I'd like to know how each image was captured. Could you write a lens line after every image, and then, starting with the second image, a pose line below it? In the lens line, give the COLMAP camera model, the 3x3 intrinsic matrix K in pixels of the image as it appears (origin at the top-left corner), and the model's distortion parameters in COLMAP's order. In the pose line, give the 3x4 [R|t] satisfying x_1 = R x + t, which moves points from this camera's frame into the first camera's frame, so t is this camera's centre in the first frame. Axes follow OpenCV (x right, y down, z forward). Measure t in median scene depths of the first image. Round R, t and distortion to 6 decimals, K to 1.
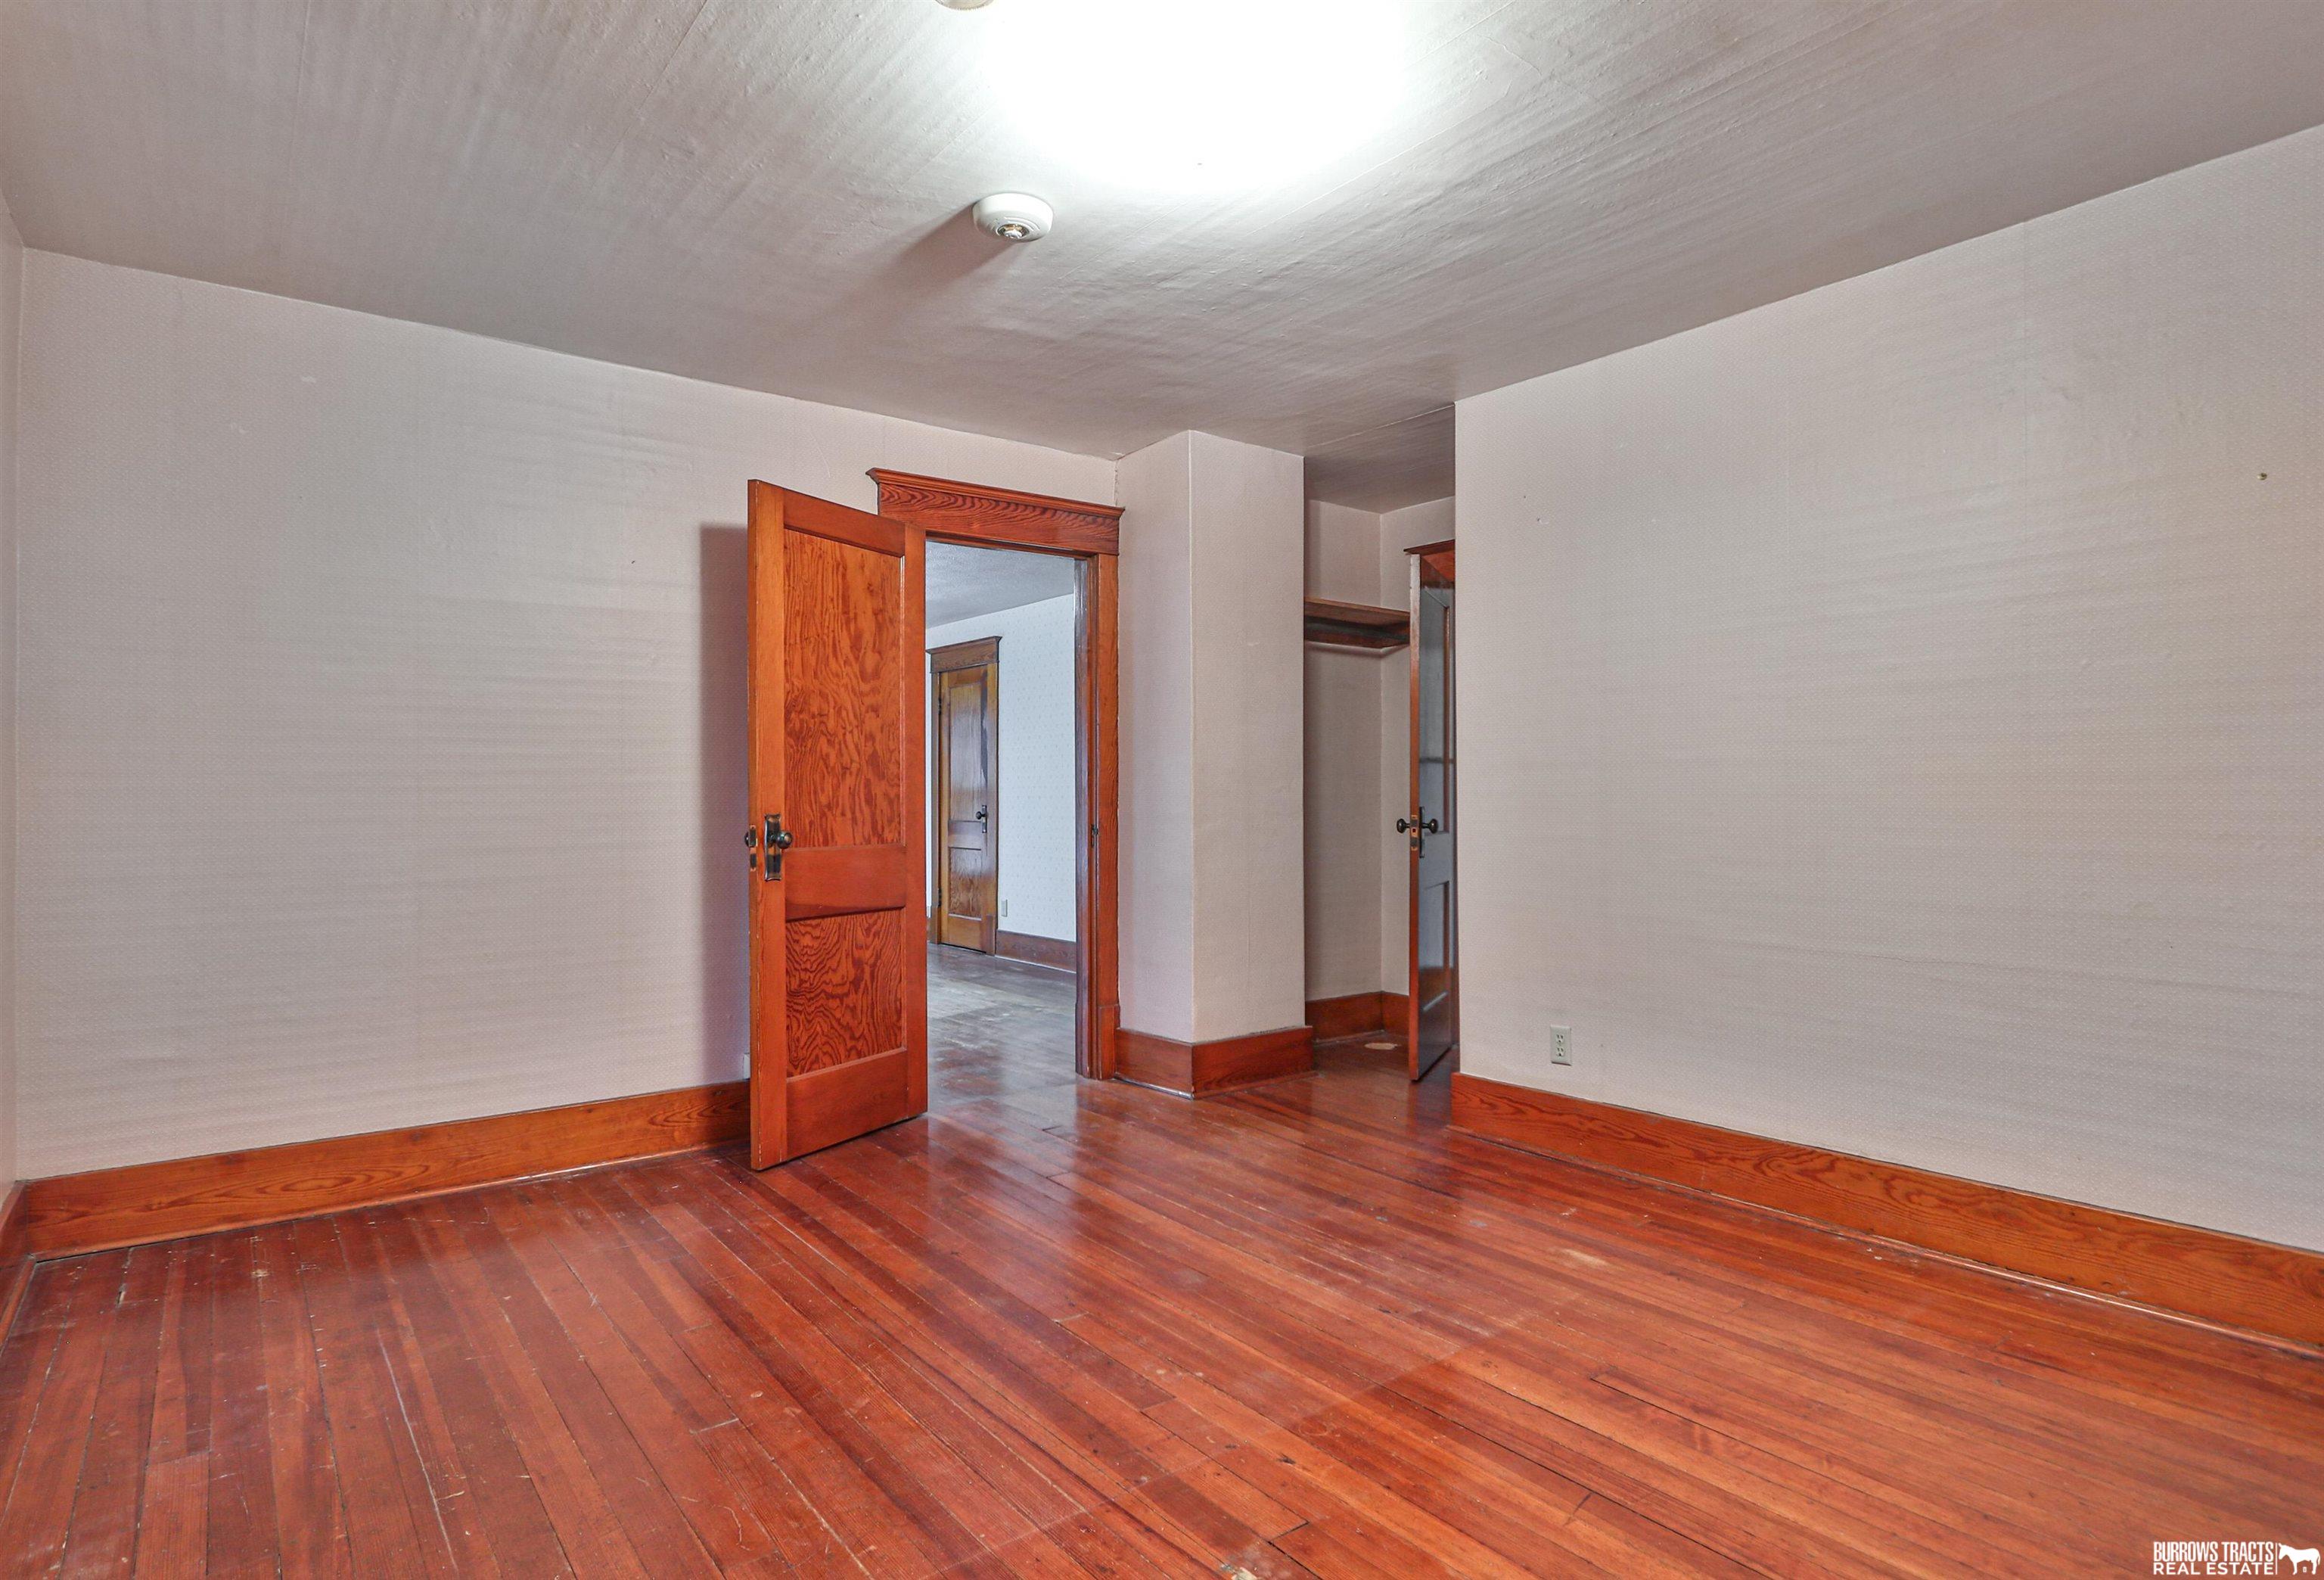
lens RADIAL K [[1232.4, 0, 1159.1], [0, 1232.4, 792.4], [0, 0, 1]] dist [-0.015193, 0.004886]
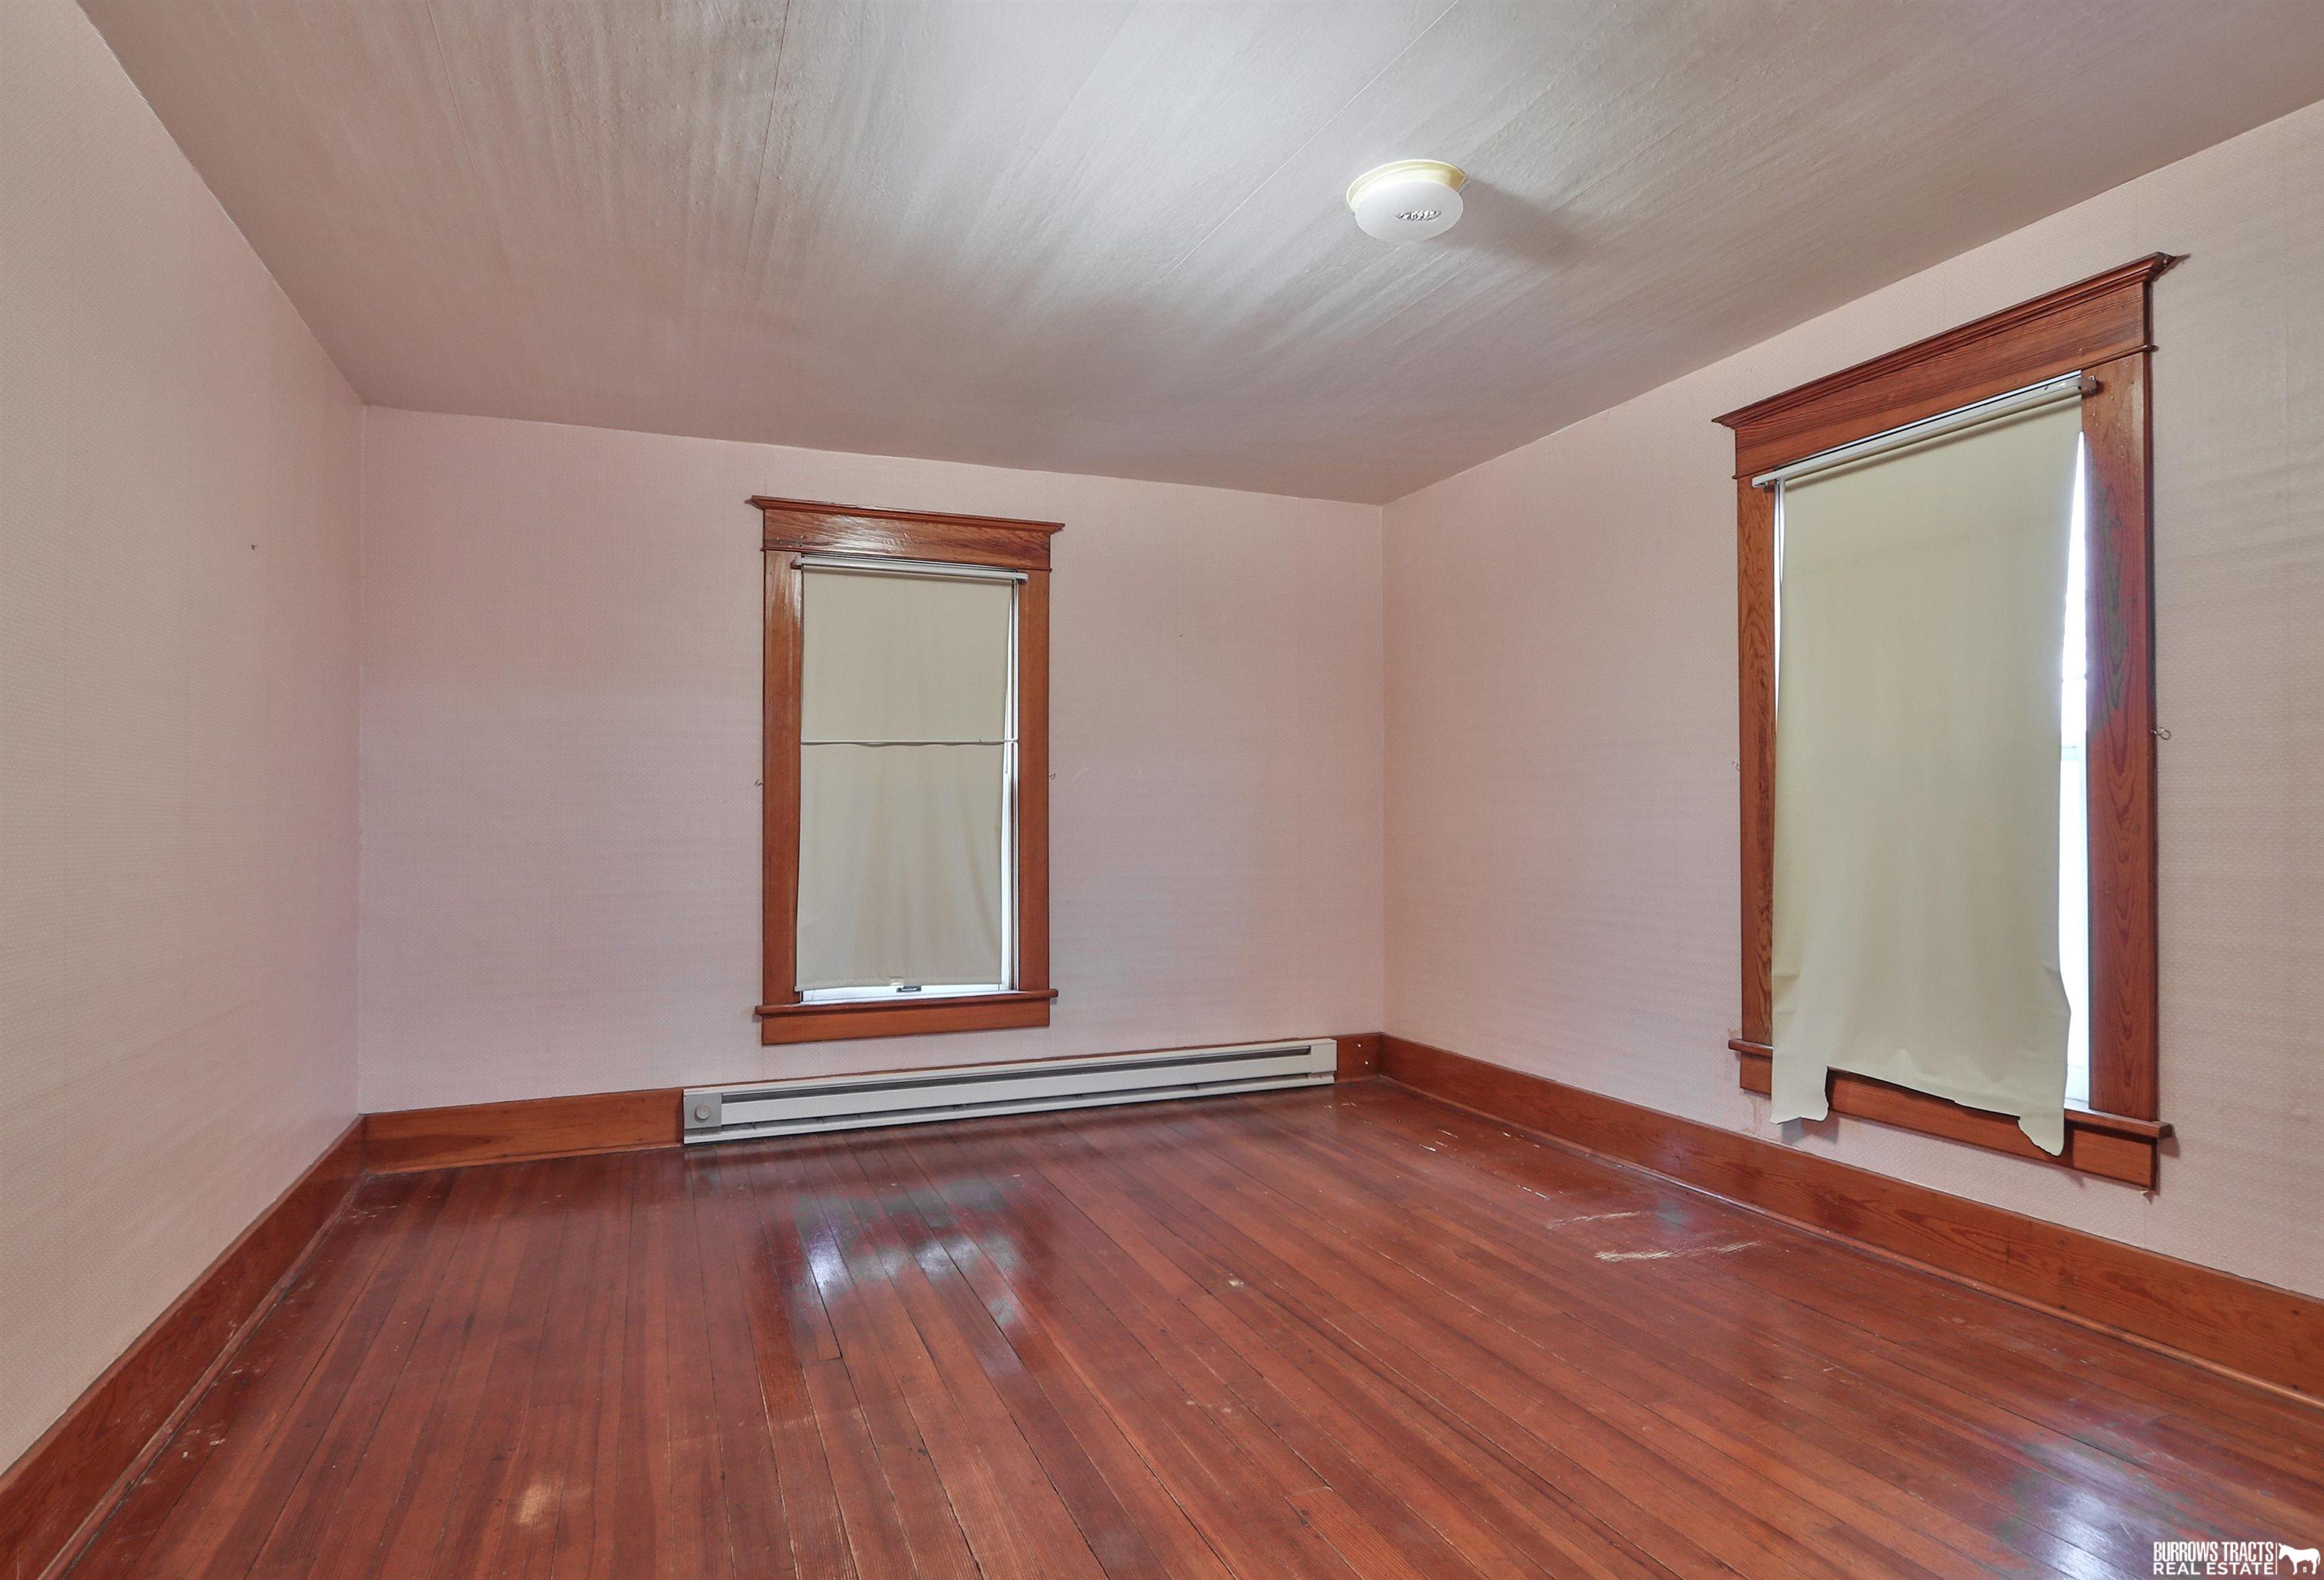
lens RADIAL K [[1232.4, 0, 1157.0], [0, 1232.4, 796.1], [0, 0, 1]] dist [-0.015193, 0.004886]
pose [[-0.960049, 0.009951, 0.279655, -0.199810], [0.005653, 0.999853, -0.016171, 0.000099], [-0.279775, -0.013944, -0.959964, 1.761898]]
